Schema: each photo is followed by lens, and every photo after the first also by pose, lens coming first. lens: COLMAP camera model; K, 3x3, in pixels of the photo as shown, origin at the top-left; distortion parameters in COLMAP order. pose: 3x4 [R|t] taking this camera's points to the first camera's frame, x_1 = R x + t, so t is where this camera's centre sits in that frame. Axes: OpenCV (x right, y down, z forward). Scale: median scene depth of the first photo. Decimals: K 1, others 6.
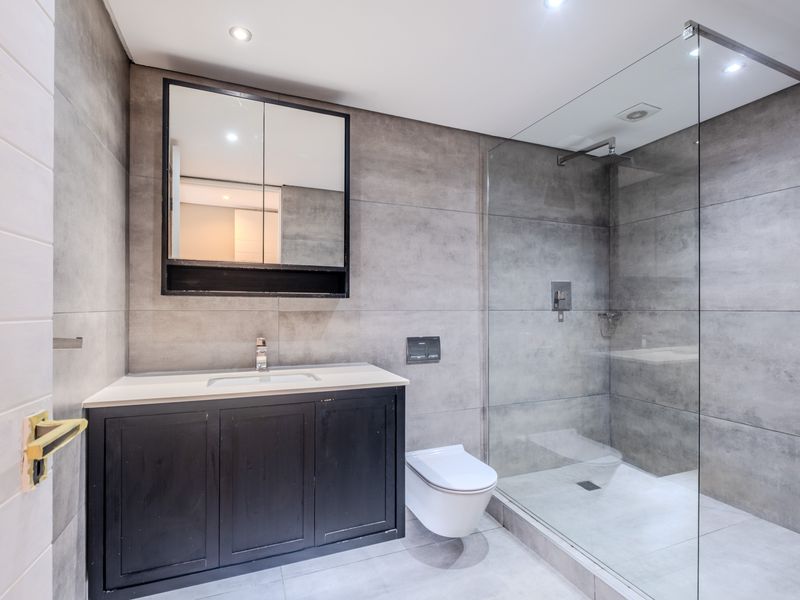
lens RADIAL K [[396.1, 0, 391.7], [0, 396.1, 307.3], [0, 0, 1]] dist [0.008110, -0.003198]
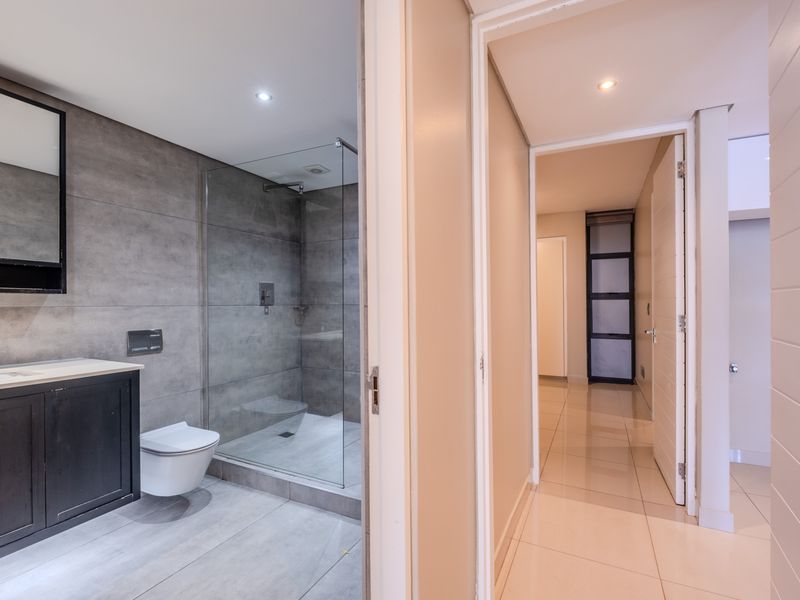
lens RADIAL K [[396.1, 0, 394.3], [0, 396.1, 301.6], [0, 0, 1]] dist [0.008110, -0.003198]
pose [[0.748949, 0.000109, 0.662628, -0.128927], [0.004260, 0.999979, -0.004981, 0.004451], [-0.662614, 0.006553, 0.748932, -0.266511]]
